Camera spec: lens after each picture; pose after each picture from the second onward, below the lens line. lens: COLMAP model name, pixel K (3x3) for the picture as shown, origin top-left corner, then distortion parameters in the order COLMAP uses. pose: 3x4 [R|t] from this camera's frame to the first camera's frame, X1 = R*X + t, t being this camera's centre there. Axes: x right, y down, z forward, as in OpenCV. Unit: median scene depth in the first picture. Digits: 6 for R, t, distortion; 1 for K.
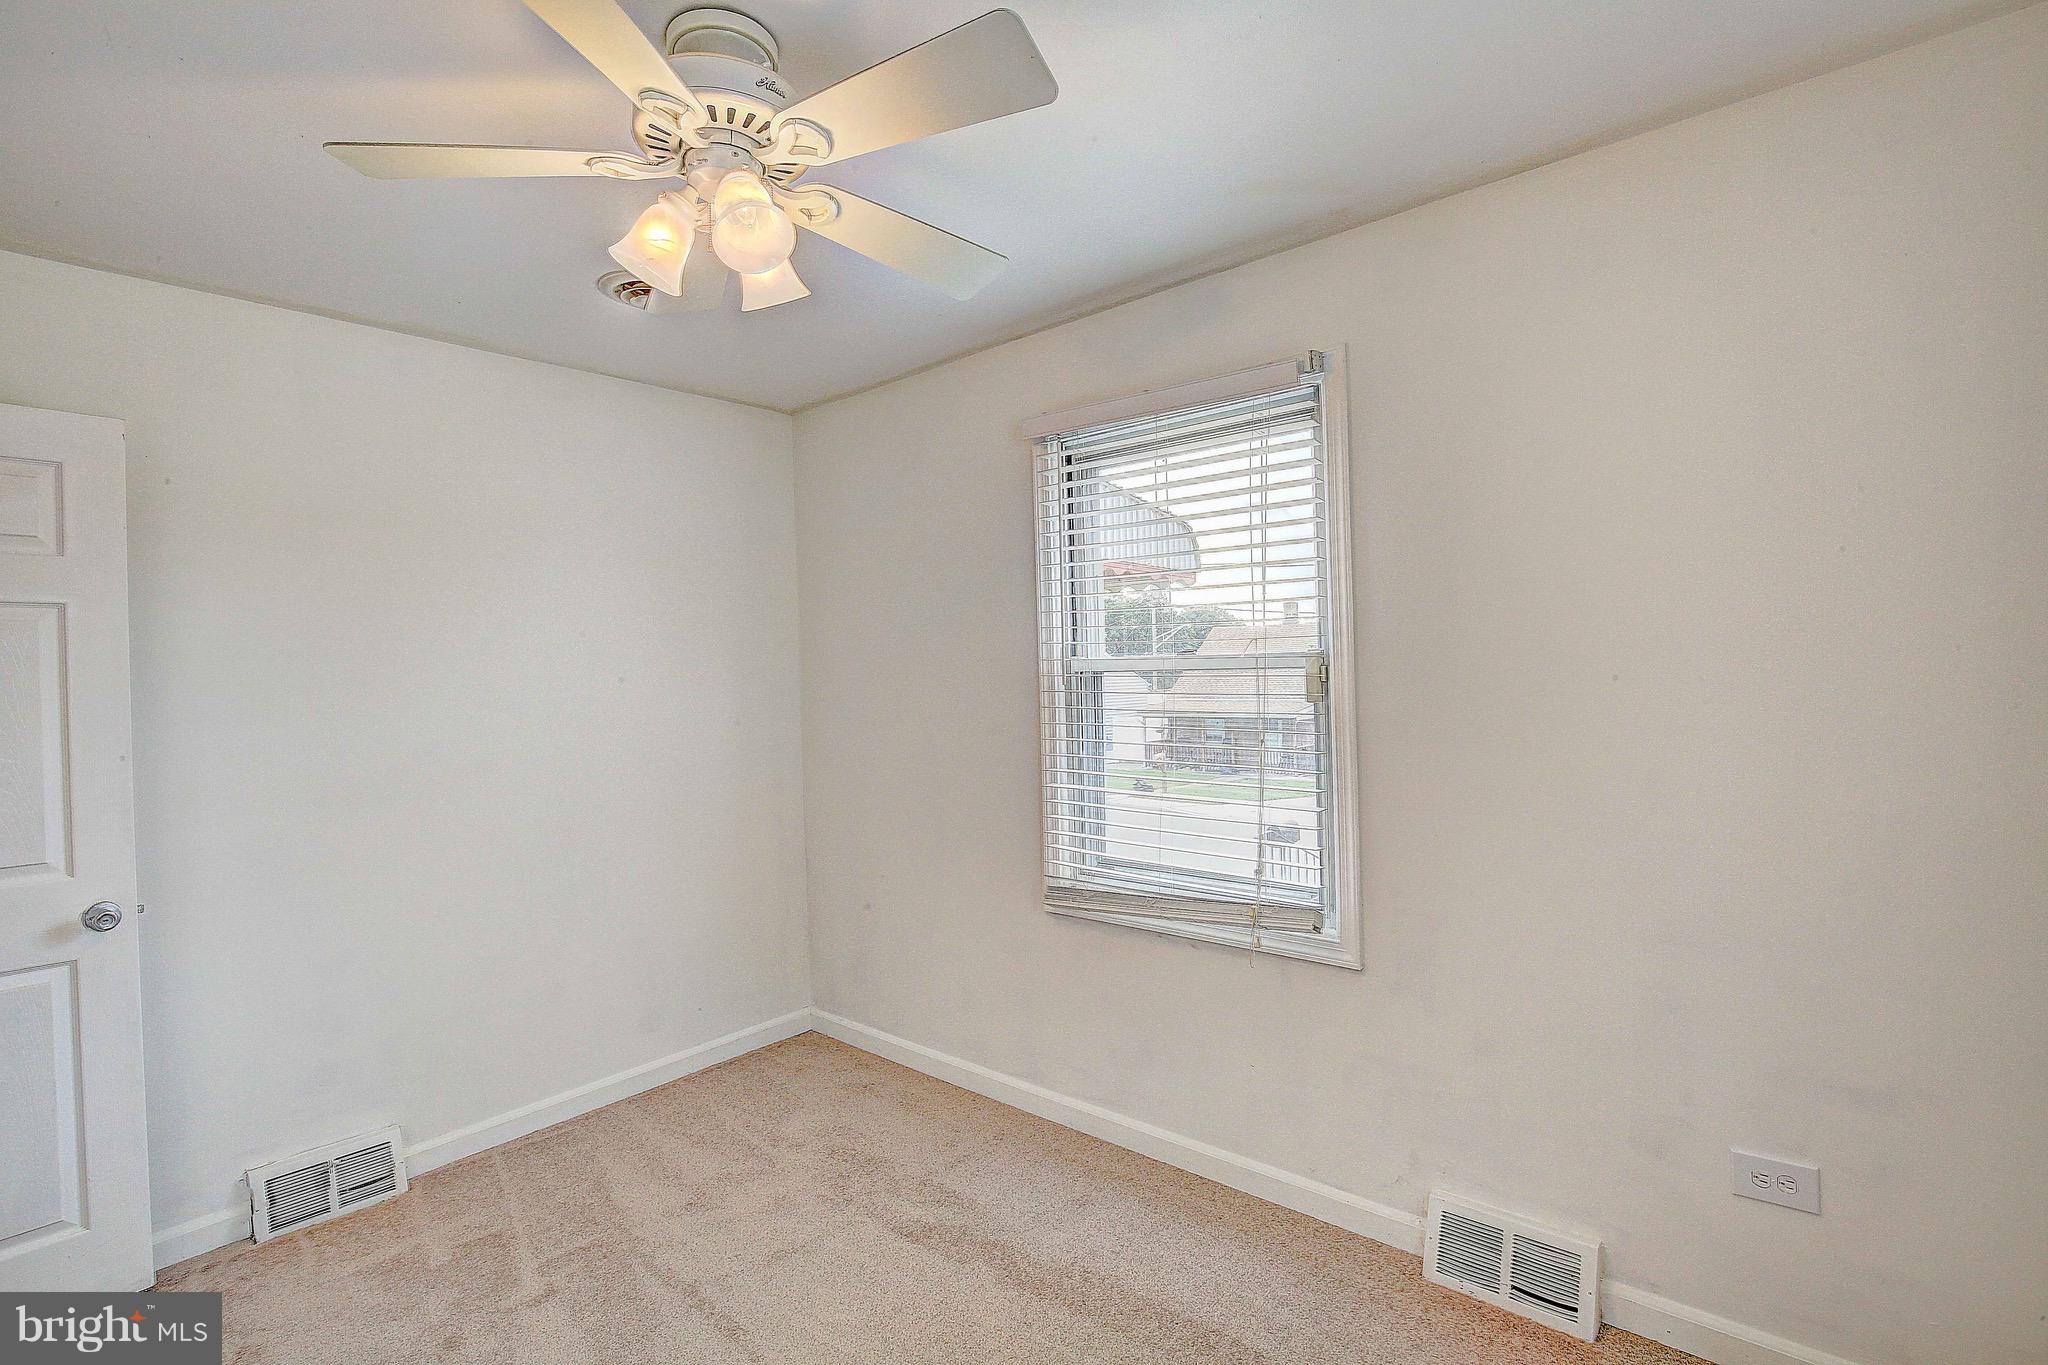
lens RADIAL K [[949.1, 0, 1019.1], [0, 949.1, 682.1], [0, 0, 1]] dist [-0.036657, 0.009462]
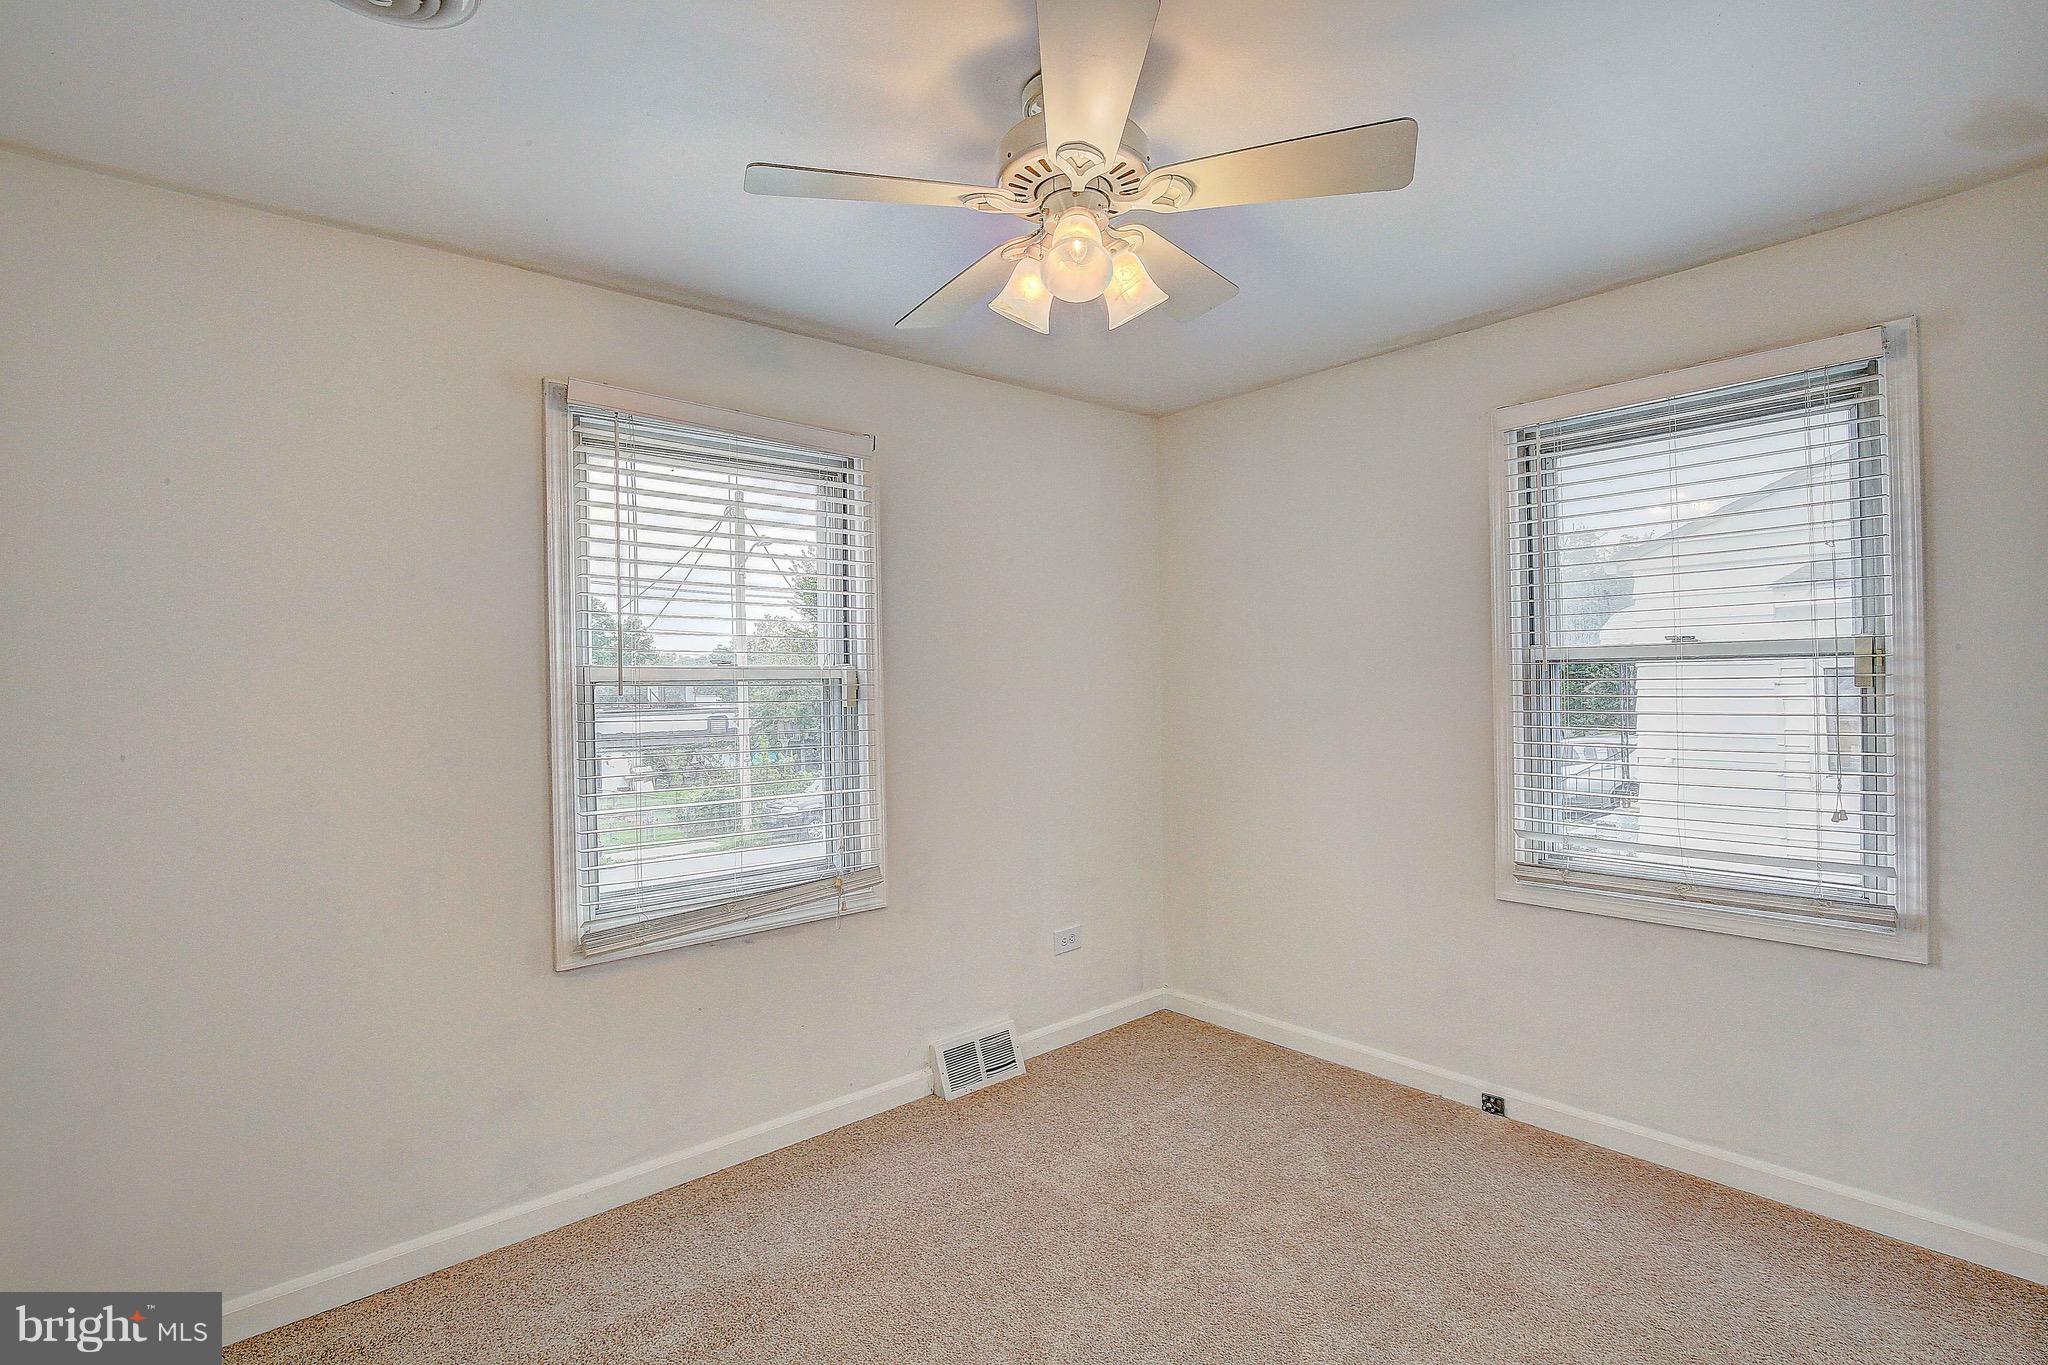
lens RADIAL K [[939.5, 0, 1025.9], [0, 939.5, 677.6], [0, 0, 1]] dist [-0.037316, 0.008032]
pose [[0.146832, 0.014871, 0.989050, -0.890526], [0.020188, 0.999634, -0.018027, 0.008610], [-0.988955, 0.022614, 0.146478, 0.584427]]
